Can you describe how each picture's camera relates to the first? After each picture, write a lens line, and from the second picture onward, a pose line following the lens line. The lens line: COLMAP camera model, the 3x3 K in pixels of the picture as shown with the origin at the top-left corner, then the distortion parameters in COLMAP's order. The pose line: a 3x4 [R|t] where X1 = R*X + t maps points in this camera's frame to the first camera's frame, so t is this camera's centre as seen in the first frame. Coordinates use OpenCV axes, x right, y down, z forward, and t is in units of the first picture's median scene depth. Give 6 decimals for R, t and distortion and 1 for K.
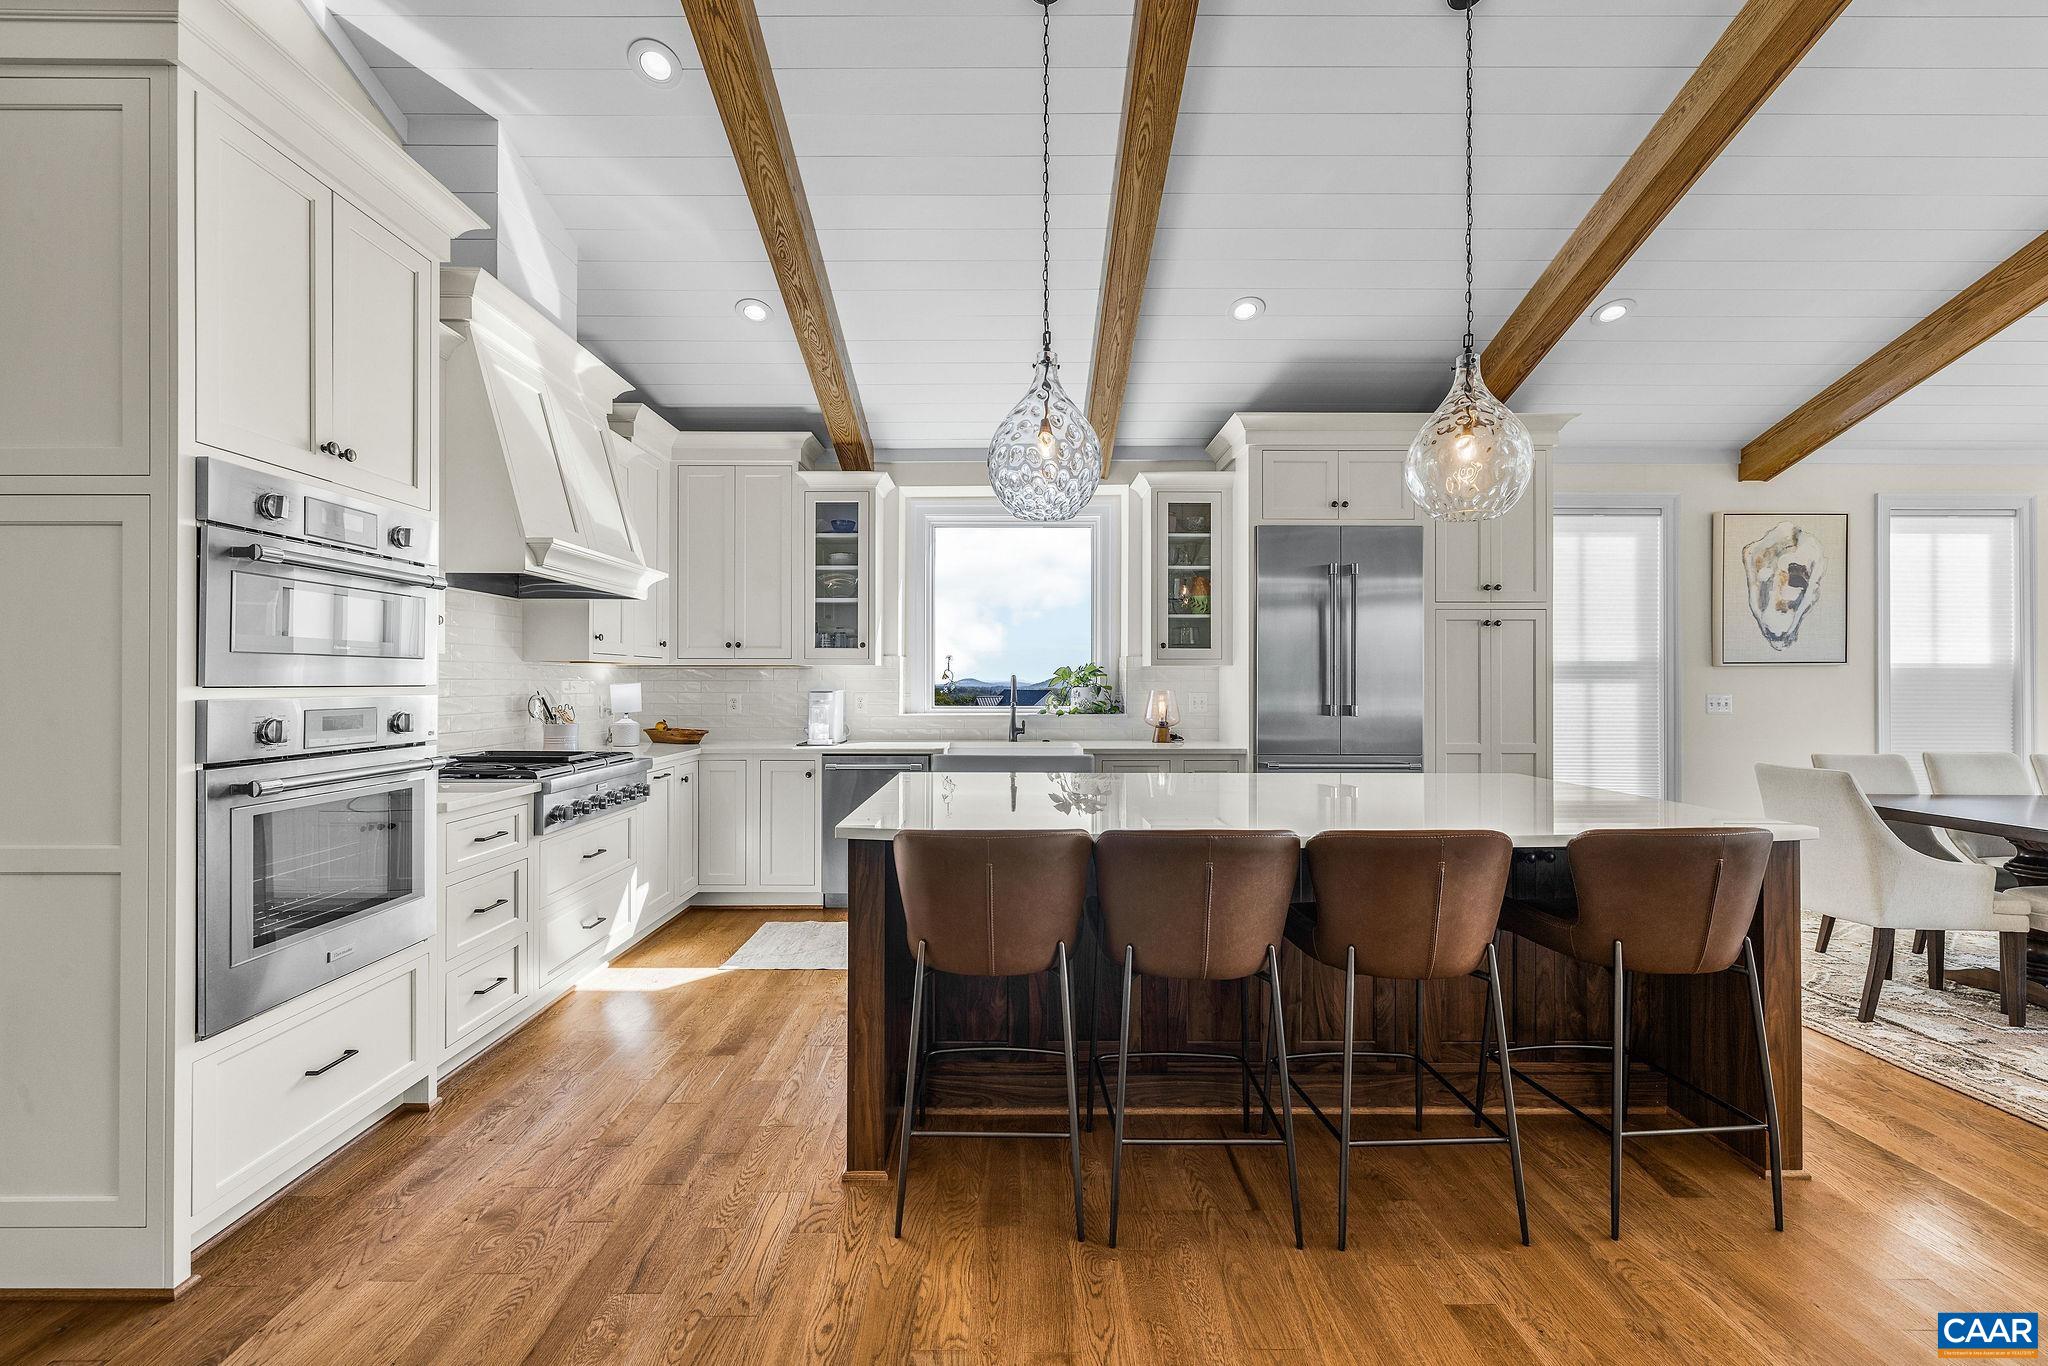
lens RADIAL K [[829.7, 0, 981.4], [0, 829.7, 674.8], [0, 0, 1]] dist [-0.001884, 0.001721]
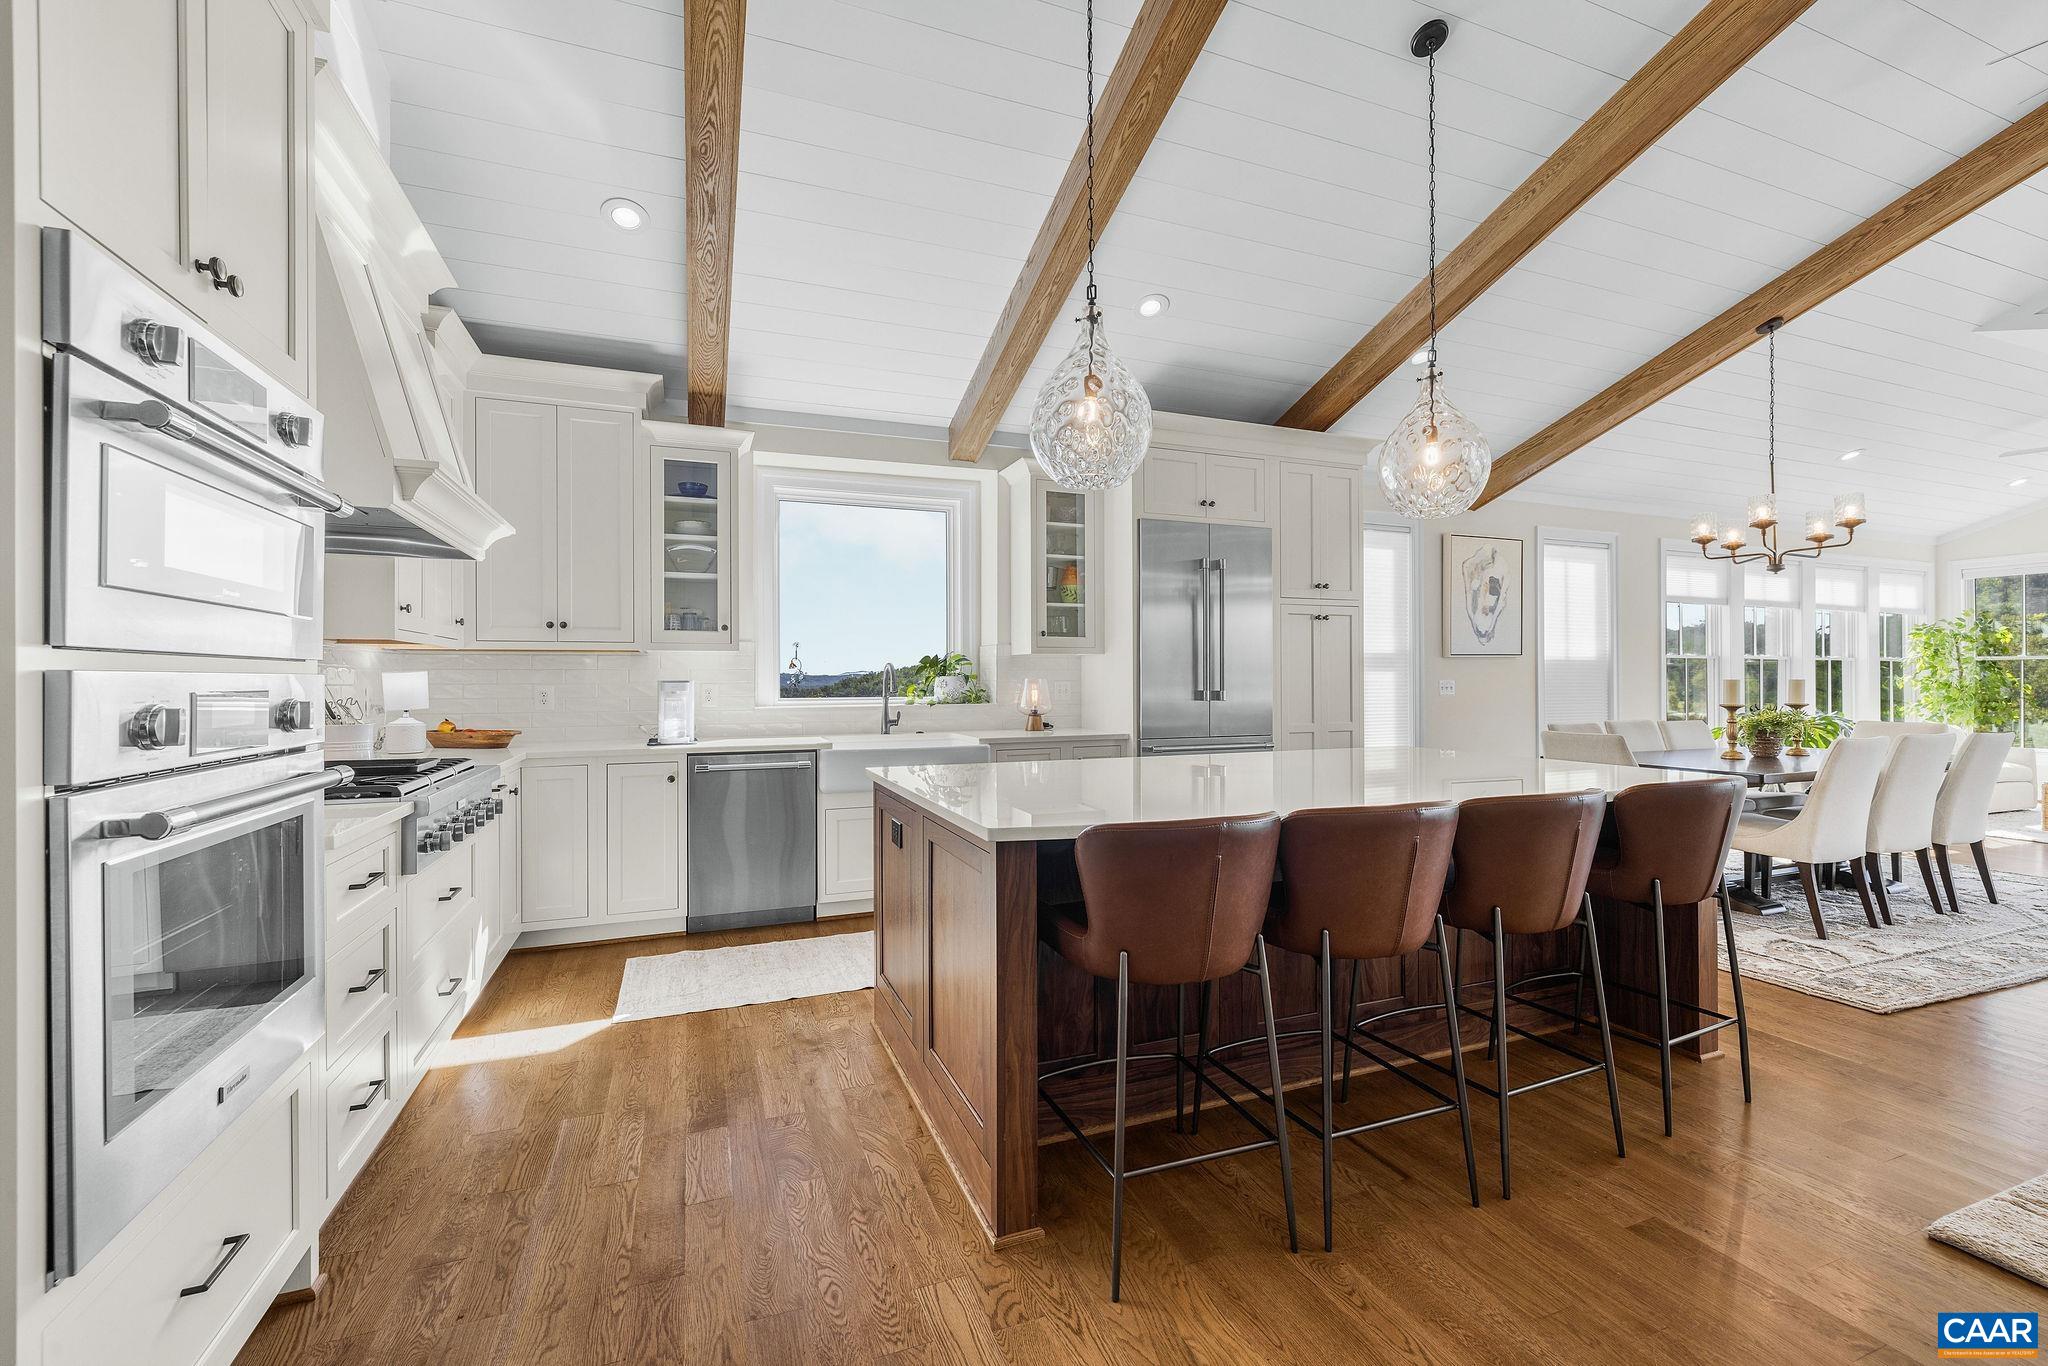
lens RADIAL K [[829.7, 0, 979.4], [0, 829.7, 673.2], [0, 0, 1]] dist [-0.001884, 0.001721]
pose [[0.935283, -0.000739, 0.353900, -0.225128], [0.000610, 1.000000, 0.000476, 0.012995], [-0.353901, -0.000229, 0.935283, 0.105506]]
